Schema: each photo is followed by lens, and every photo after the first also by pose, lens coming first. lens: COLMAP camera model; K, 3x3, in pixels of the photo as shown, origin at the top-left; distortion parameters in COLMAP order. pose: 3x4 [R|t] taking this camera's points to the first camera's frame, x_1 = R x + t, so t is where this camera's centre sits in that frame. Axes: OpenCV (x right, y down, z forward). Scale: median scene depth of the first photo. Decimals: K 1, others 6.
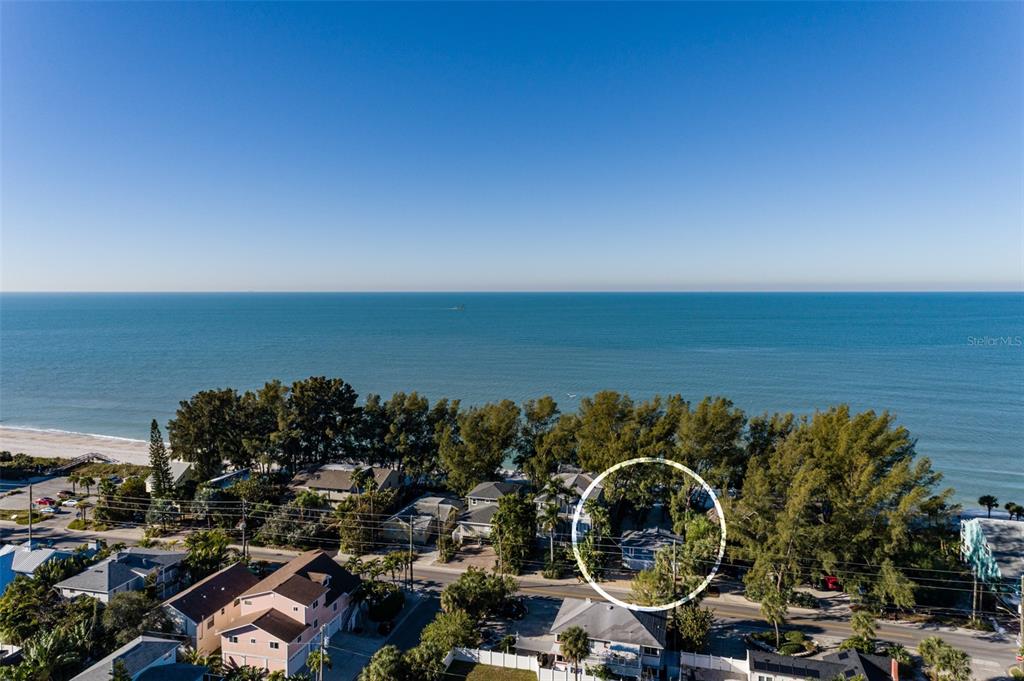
lens RADIAL K [[690.4, 0, 512.0], [0, 690.4, 340.5], [0, 0, 1]] dist [0.027413, 0.018847]
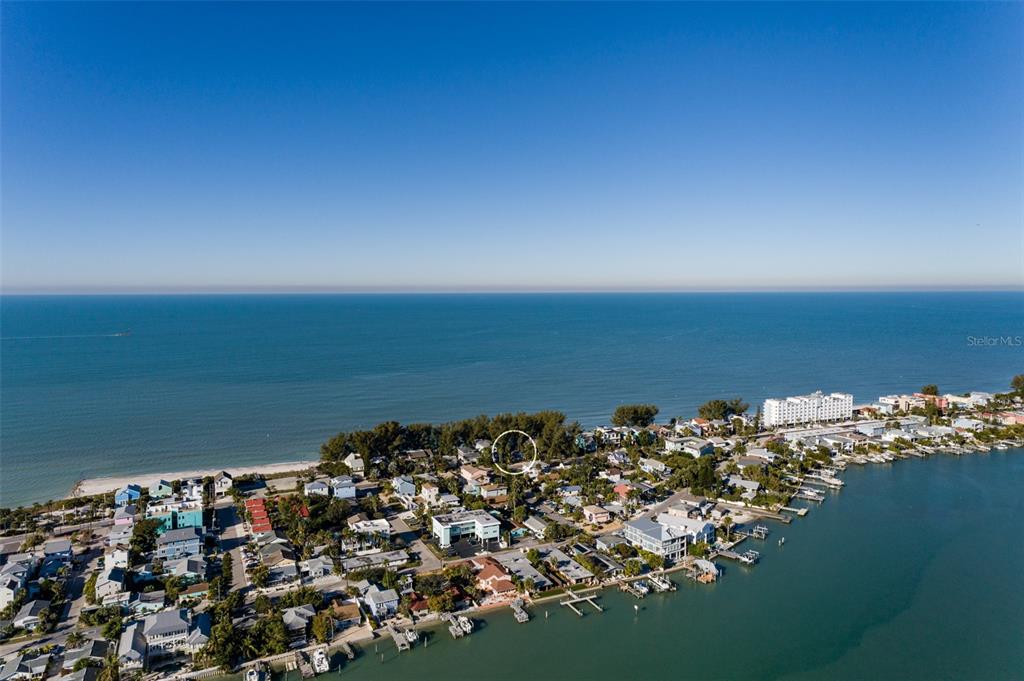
lens RADIAL K [[690.4, 0, 512.0], [0, 690.4, 340.5], [0, 0, 1]] dist [0.027413, 0.018847]
pose [[0.759020, -0.050799, 0.649083, -2.132497], [0.050762, 0.998534, 0.018789, -0.373532], [-0.649086, 0.018688, 0.760486, -1.751563]]
